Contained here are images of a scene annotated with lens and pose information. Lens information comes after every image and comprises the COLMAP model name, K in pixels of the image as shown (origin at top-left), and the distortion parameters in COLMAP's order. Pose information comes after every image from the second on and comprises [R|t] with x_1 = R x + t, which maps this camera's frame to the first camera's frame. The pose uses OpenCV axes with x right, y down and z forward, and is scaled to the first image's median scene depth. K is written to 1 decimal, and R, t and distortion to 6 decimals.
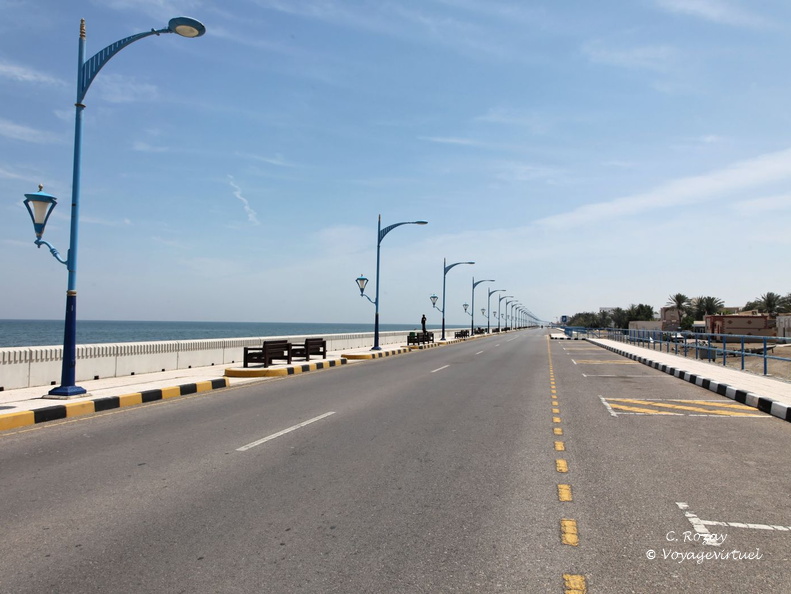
lens RADIAL K [[532.0, 0, 395.1], [0, 532.0, 297.2], [0, 0, 1]] dist [-0.005696, -0.000945]
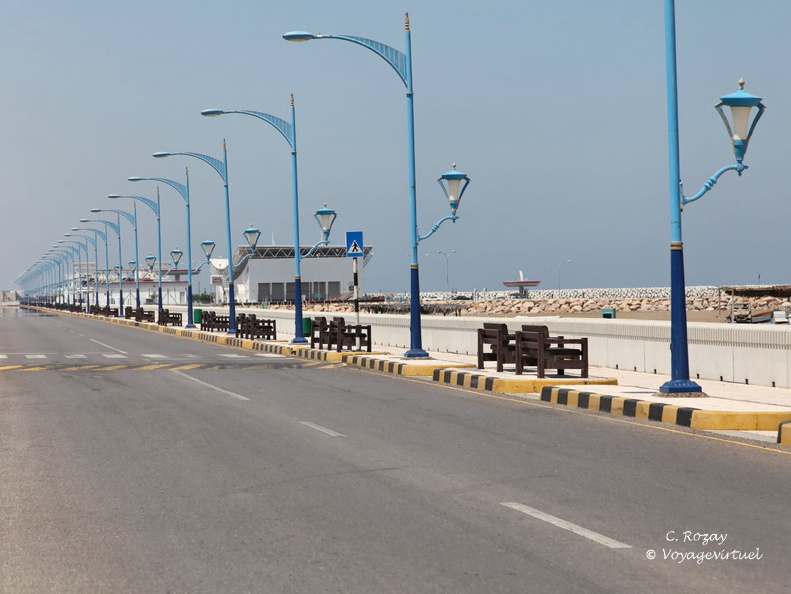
lens RADIAL K [[2332.1, 0, 395.5], [0, 2332.1, 296.9], [0, 0, 1]] dist [0.002118, 0.000000]
pose [[-0.887772, 0.016813, -0.459975, 1.031896], [0.040137, 0.998354, -0.040974, 0.155782], [0.458529, -0.054838, -0.886986, 3.282795]]
